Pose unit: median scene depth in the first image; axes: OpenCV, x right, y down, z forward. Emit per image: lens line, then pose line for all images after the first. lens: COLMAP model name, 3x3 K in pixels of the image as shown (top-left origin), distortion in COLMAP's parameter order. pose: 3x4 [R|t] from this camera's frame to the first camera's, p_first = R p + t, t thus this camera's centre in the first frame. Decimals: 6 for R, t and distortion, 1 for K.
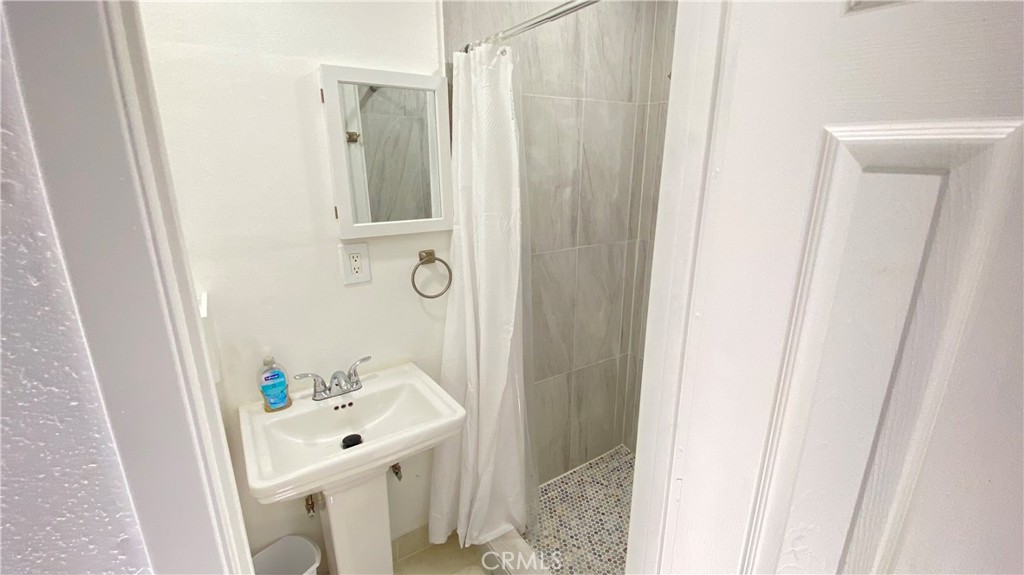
lens RADIAL K [[439.9, 0, 517.1], [0, 439.9, 286.6], [0, 0, 1]] dist [0.001635, -0.010131]
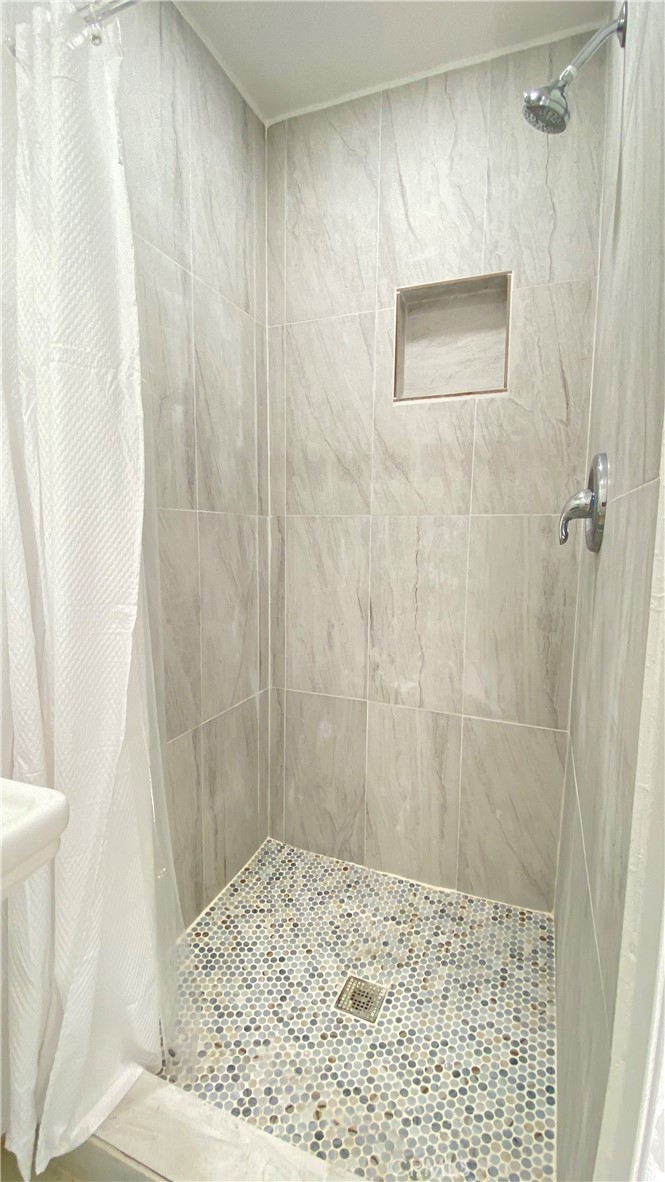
lens RADIAL K [[507.8, 0, 329.1], [0, 507.8, 588.6], [0, 0, 1]] dist [0.001635, -0.010131]
pose [[0.836273, -0.054776, 0.545570, -0.098997], [0.145825, 0.981382, -0.124995, 0.131139], [-0.528566, 0.184088, 0.828691, 0.330661]]
